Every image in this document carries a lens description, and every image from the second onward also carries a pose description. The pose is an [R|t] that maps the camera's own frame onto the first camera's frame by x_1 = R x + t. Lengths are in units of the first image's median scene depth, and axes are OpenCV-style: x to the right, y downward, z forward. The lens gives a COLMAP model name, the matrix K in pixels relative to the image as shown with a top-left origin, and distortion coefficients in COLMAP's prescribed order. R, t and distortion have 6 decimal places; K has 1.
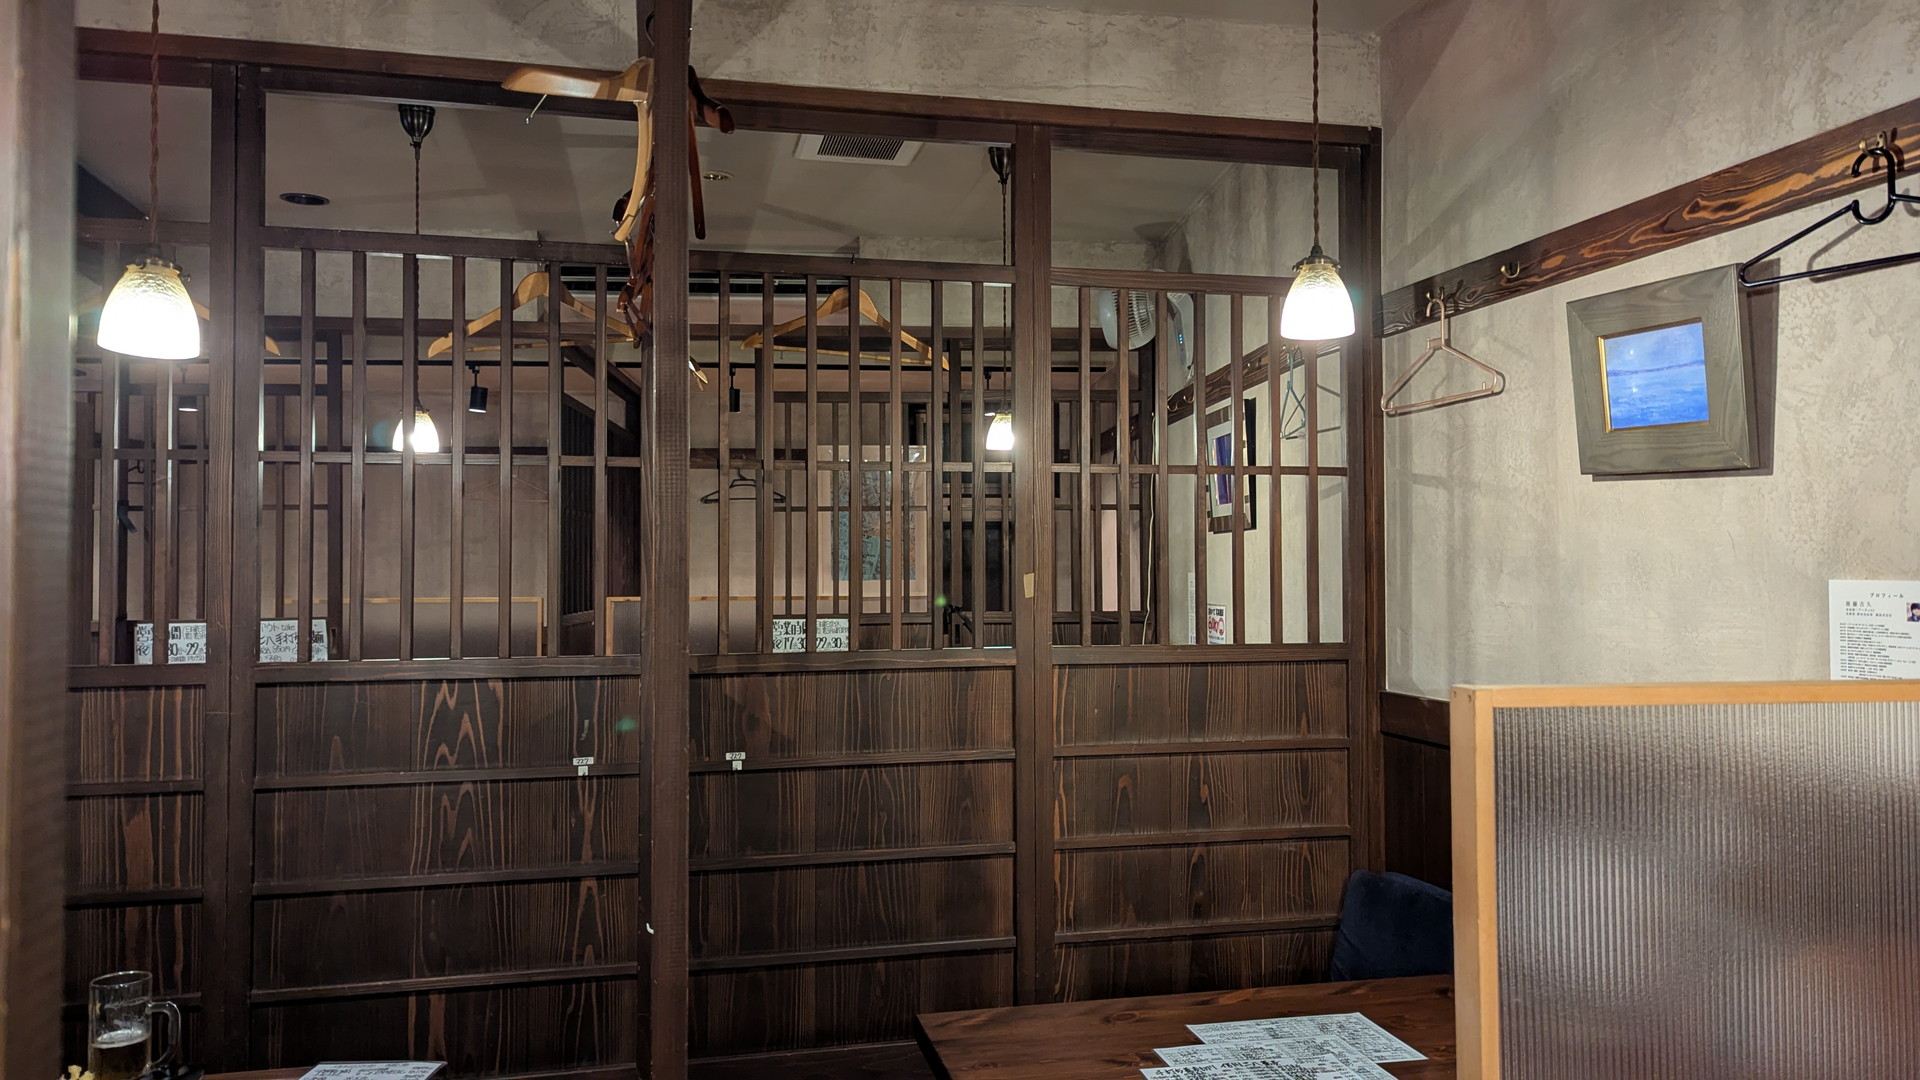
lens RADIAL K [[1304.0, 0, 960.0], [0, 1304.0, 540.0], [0, 0, 1]] dist [0.080516, -0.094660]
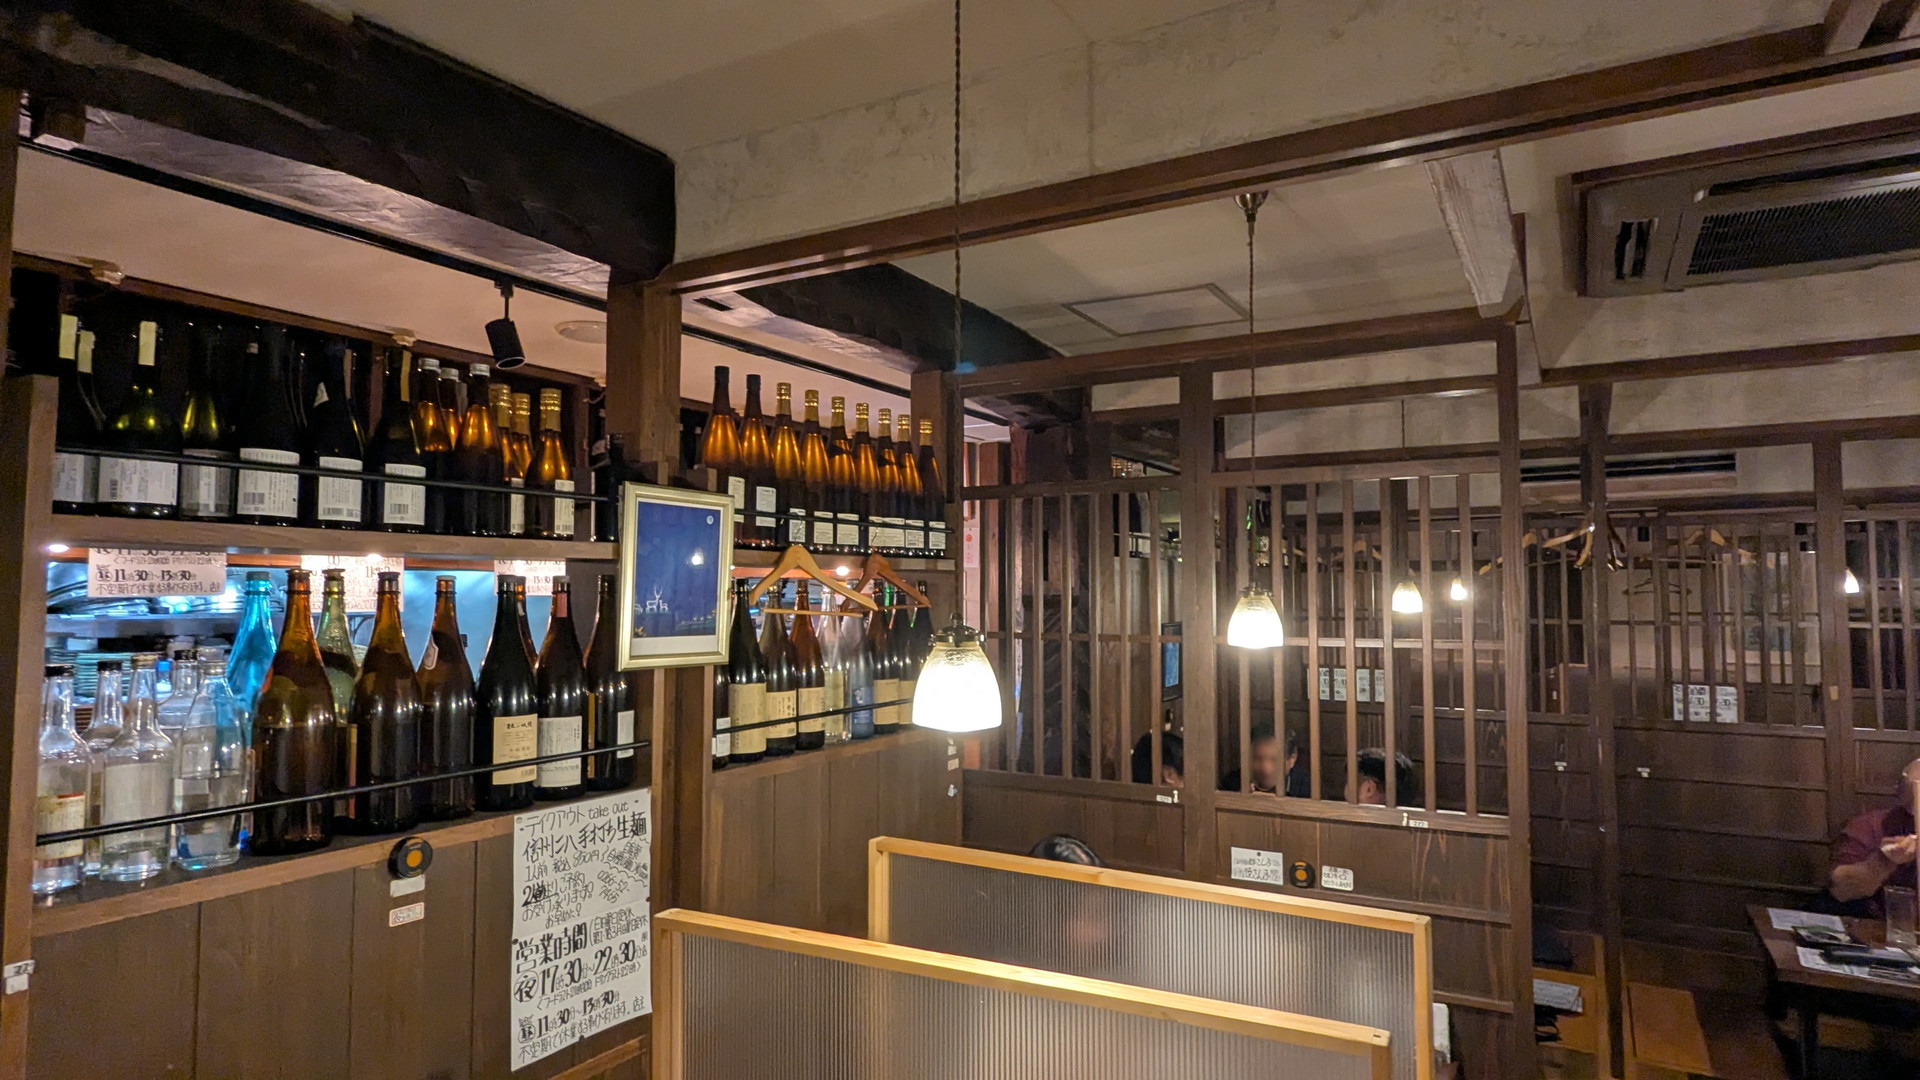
lens RADIAL K [[1057.9, 0, 960.0], [0, 1057.9, 540.0], [0, 0, 1]] dist [-0.000838, -0.000059]
pose [[0.732421, -0.029877, -0.680196, 0.168189], [0.009108, 0.999377, -0.034089, -0.136993], [0.680791, 0.018772, 0.732237, -0.871070]]
